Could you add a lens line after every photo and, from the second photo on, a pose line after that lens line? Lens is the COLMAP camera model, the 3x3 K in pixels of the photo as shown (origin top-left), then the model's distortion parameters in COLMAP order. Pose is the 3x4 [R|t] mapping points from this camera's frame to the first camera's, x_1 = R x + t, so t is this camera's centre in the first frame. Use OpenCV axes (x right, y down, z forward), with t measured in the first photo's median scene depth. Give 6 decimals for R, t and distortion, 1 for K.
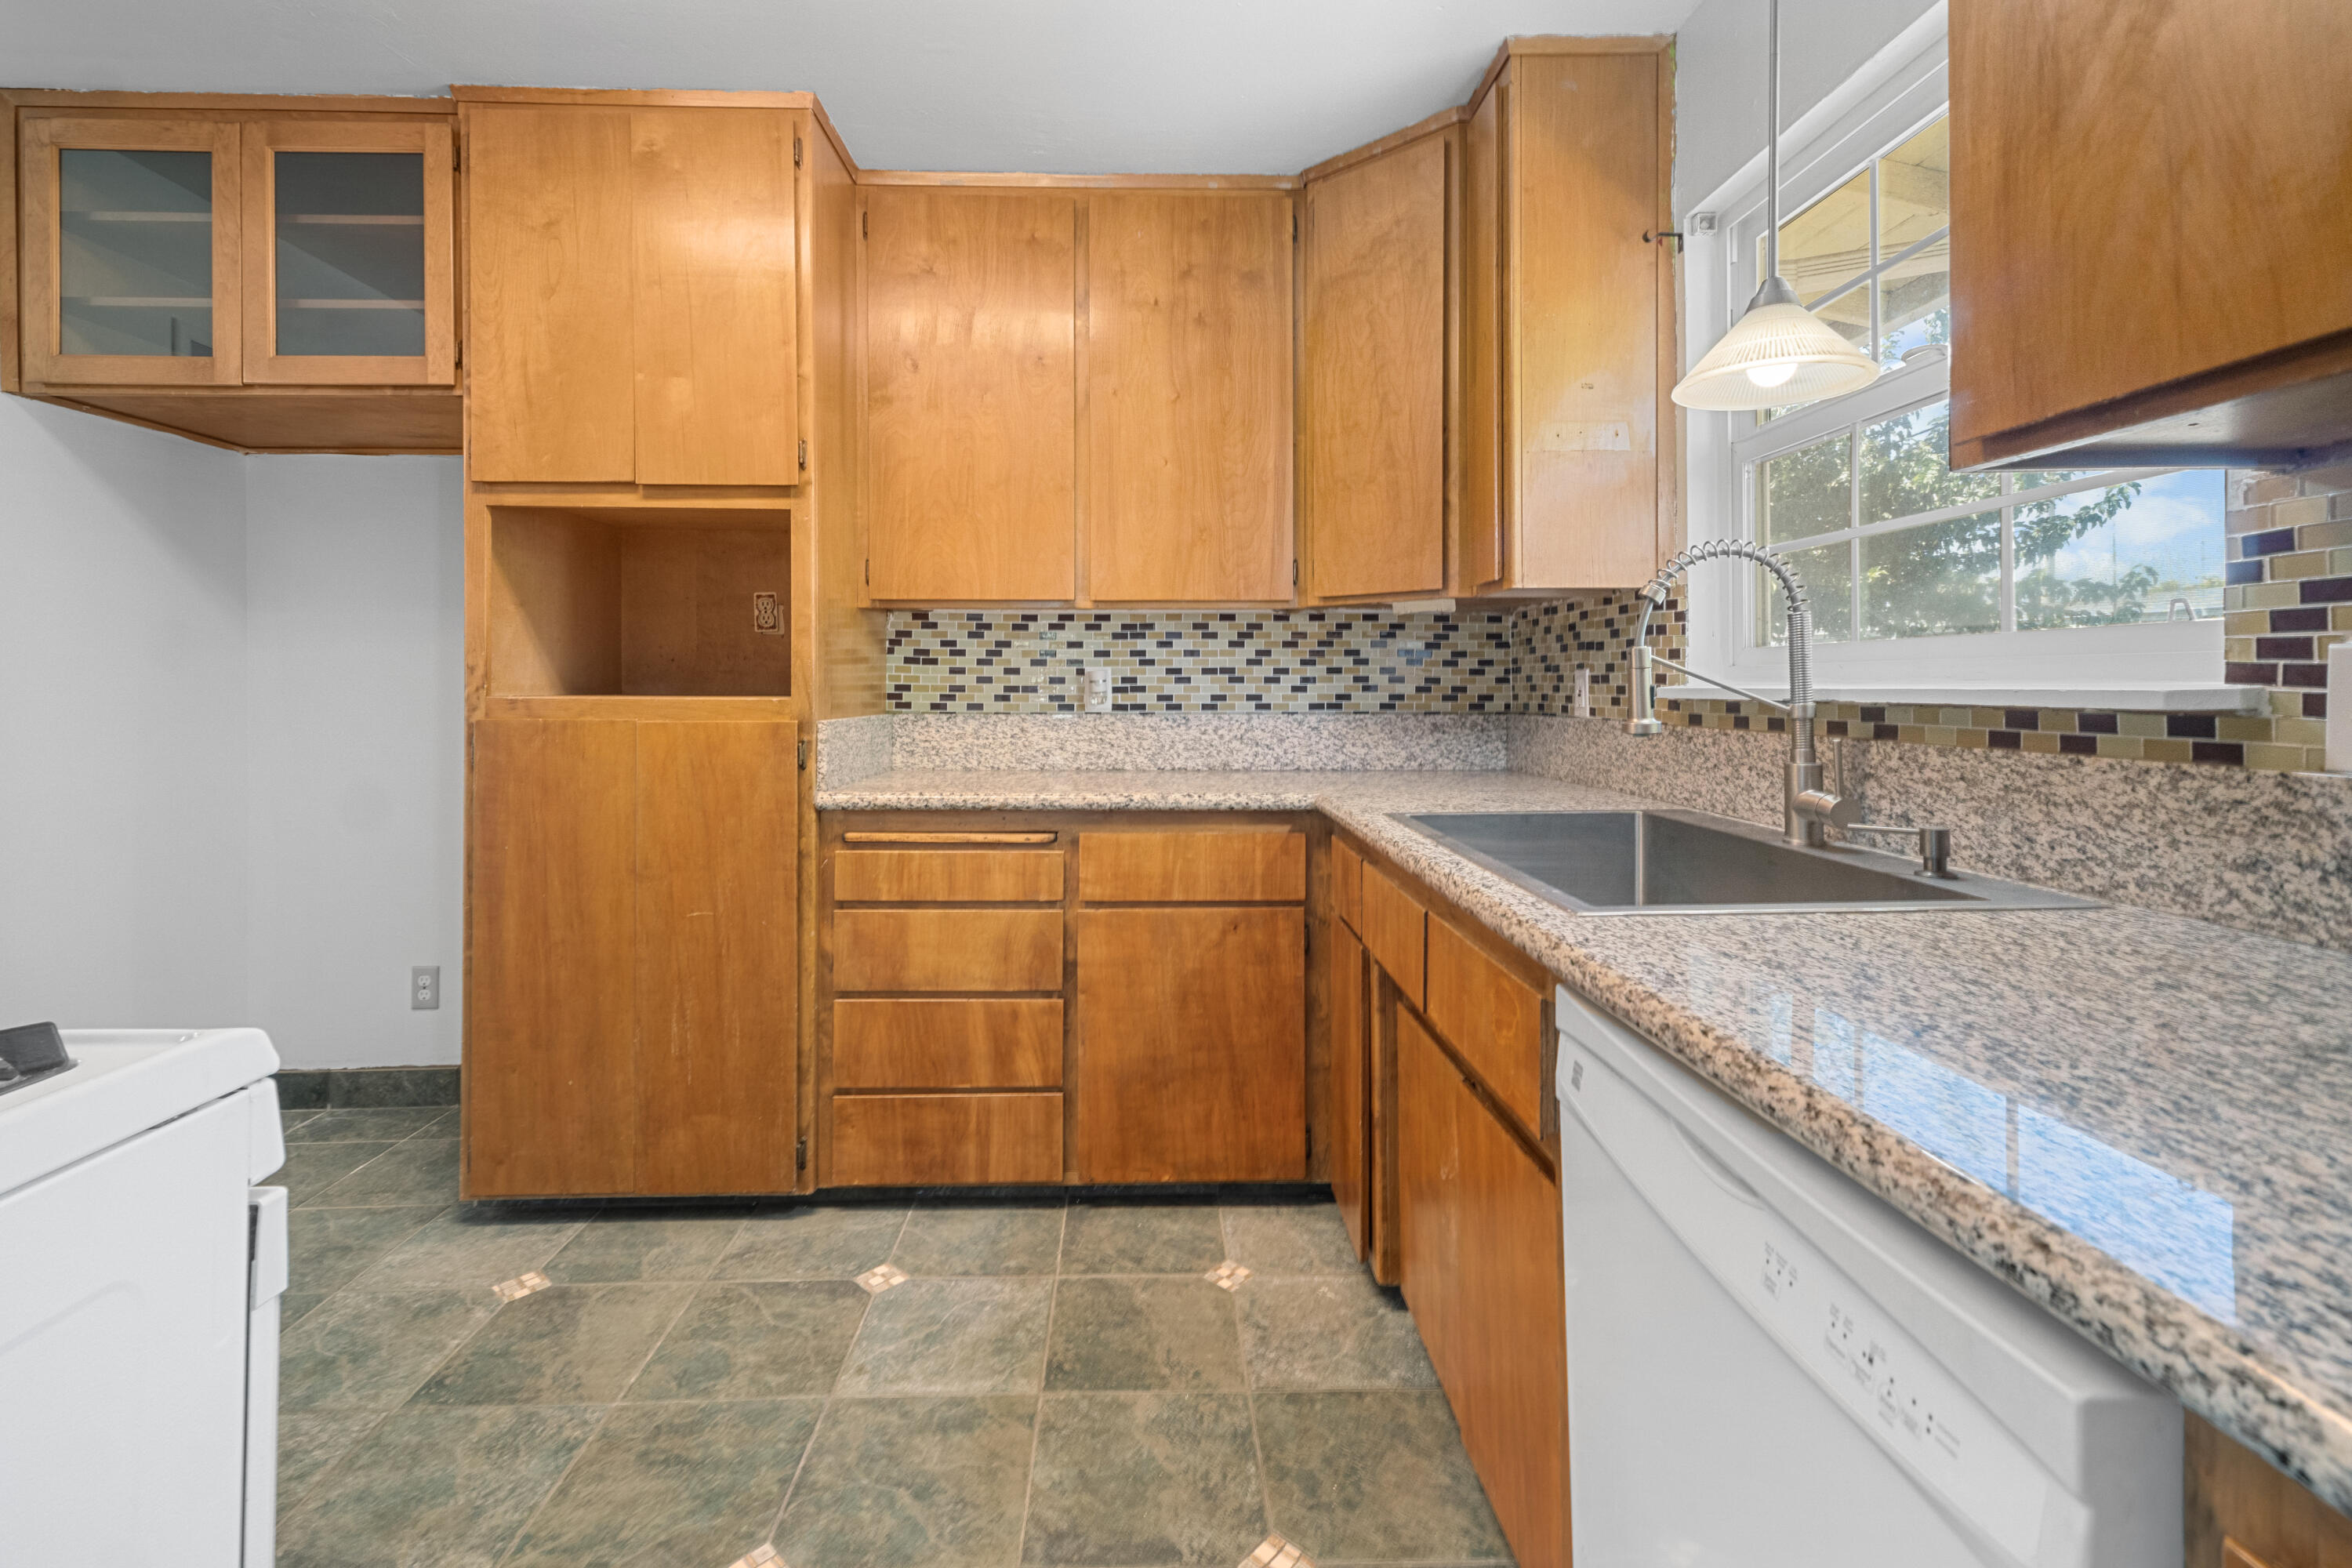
lens RADIAL K [[1058.0, 0, 1168.8], [0, 1058.0, 682.1], [0, 0, 1]] dist [0.012977, 0.000397]
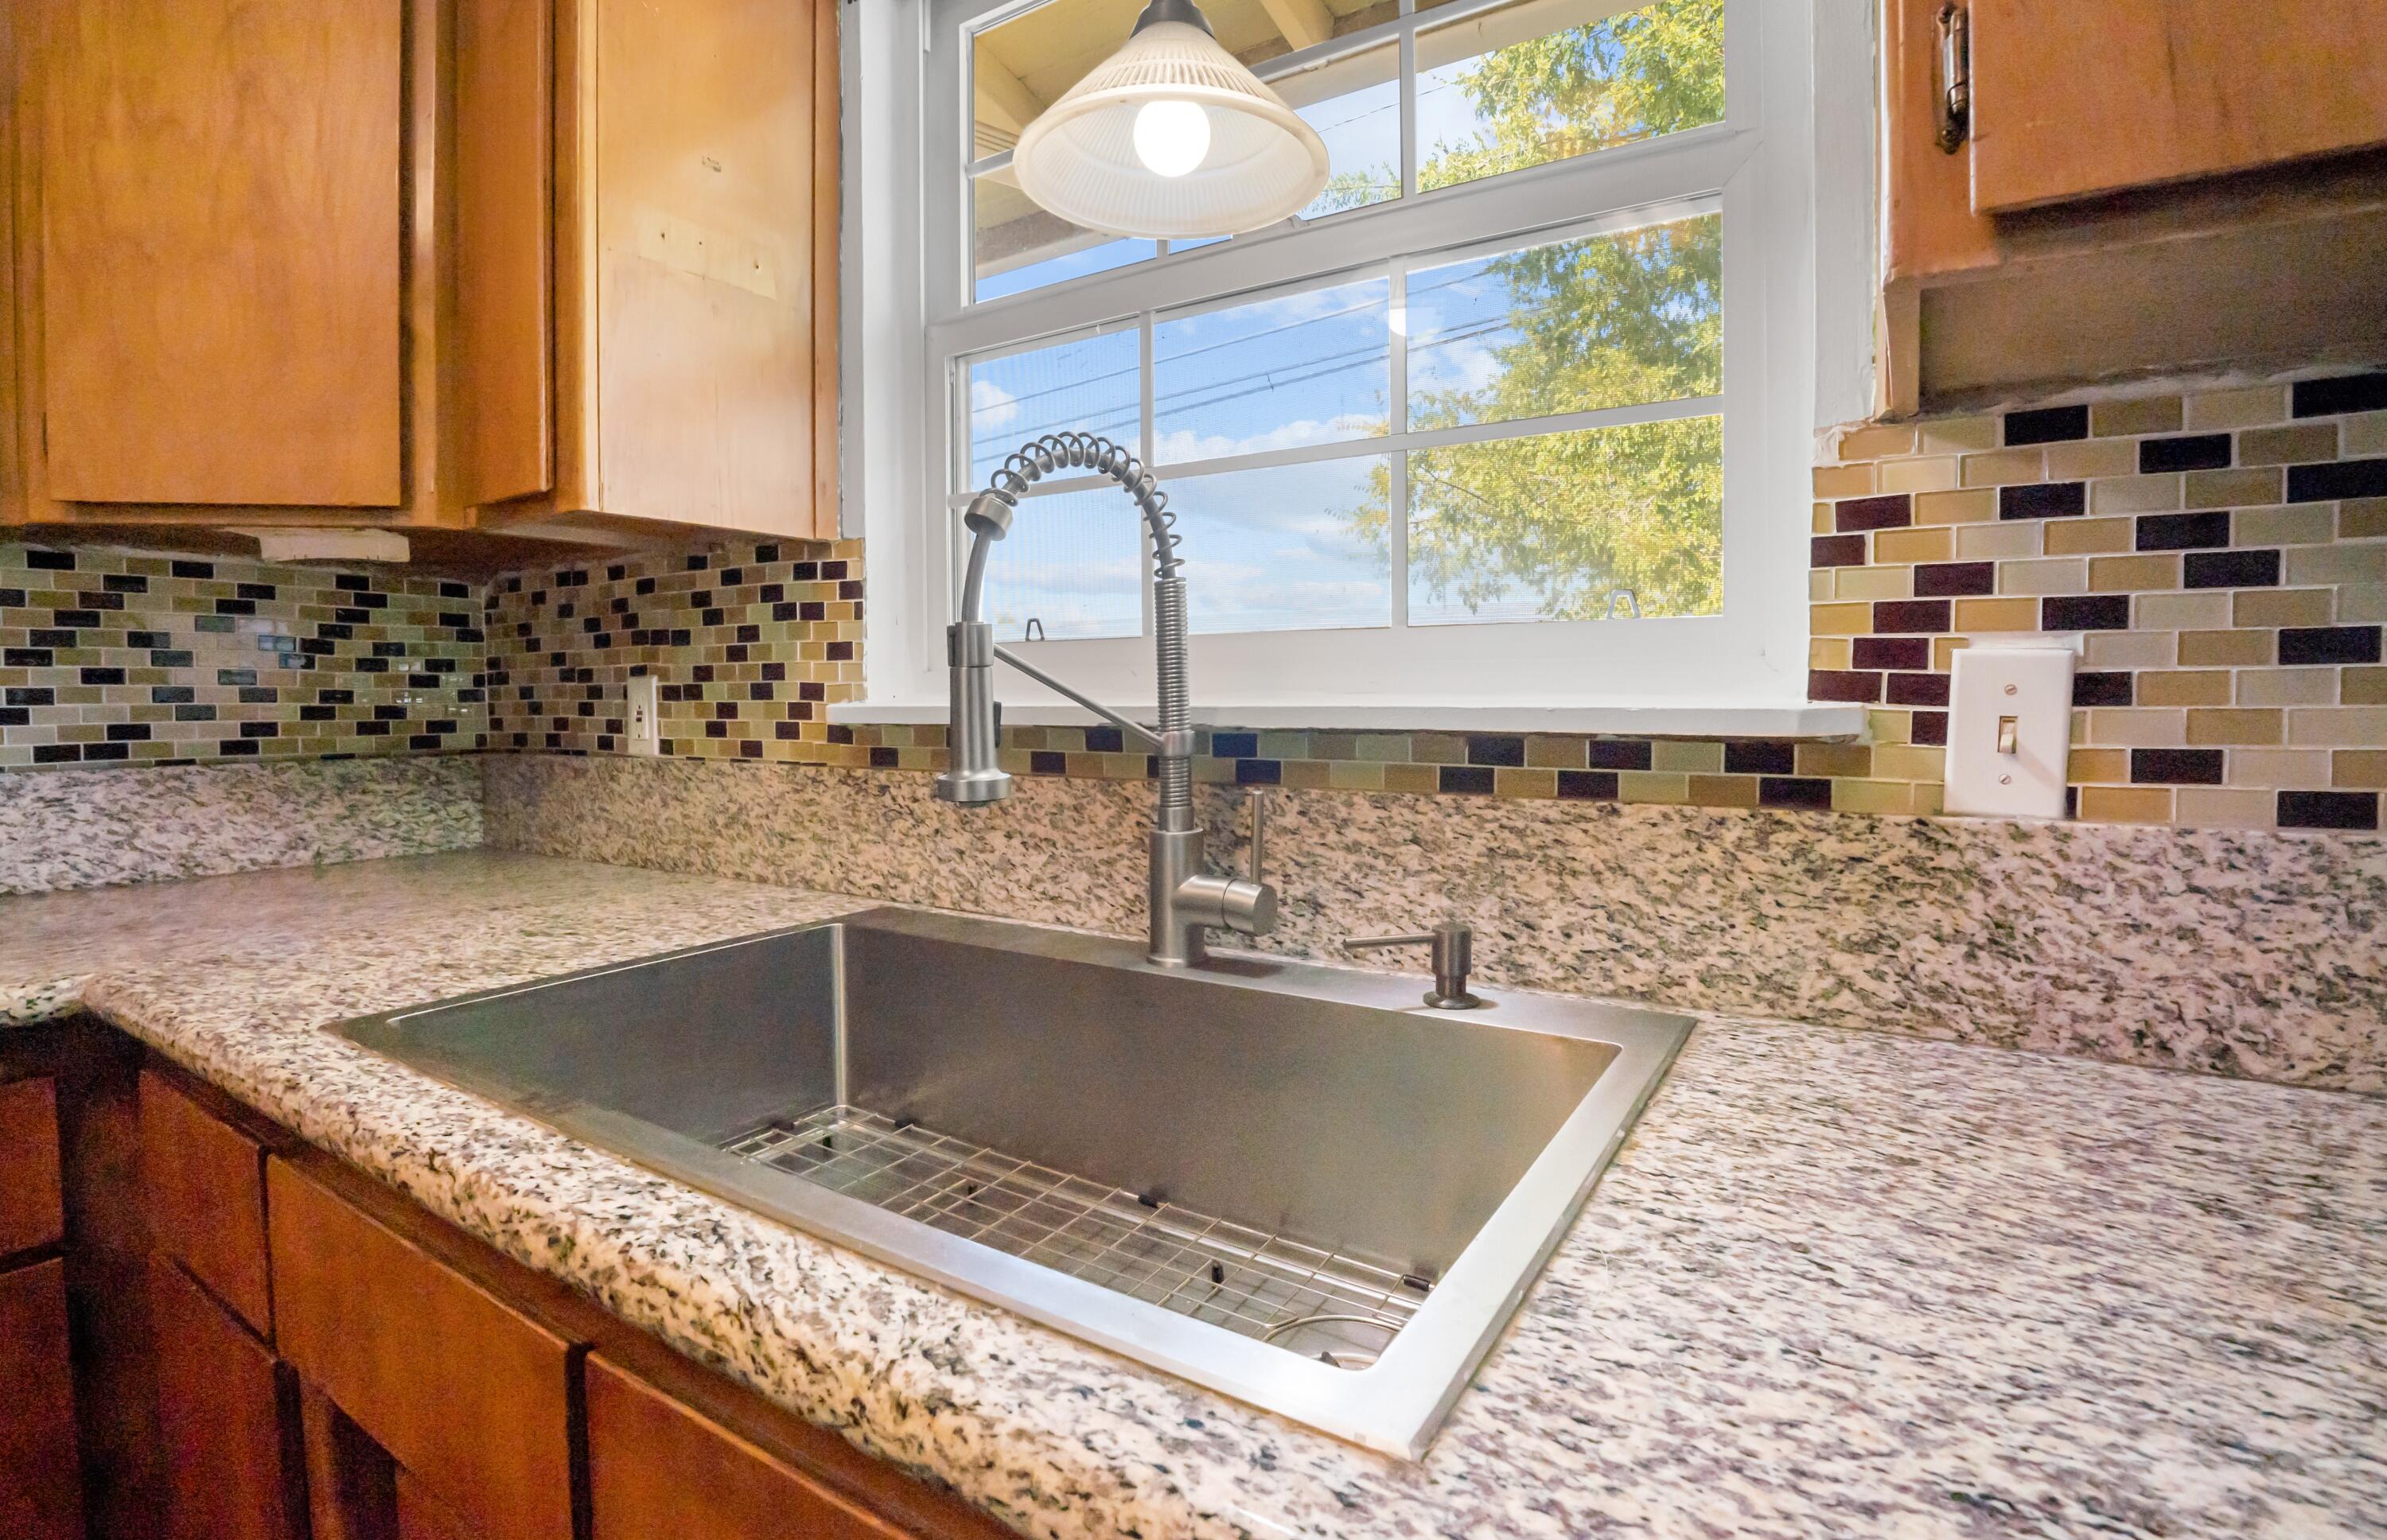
lens RADIAL K [[1144.5, 0, 1187.5], [0, 1144.5, 750.7], [0, 0, 1]] dist [-0.062012, 0.011529]
pose [[0.573331, -0.040356, 0.818329, 0.067793], [0.001485, 0.998836, 0.048218, -0.000860], [-0.819323, -0.026430, 0.572723, 0.617582]]
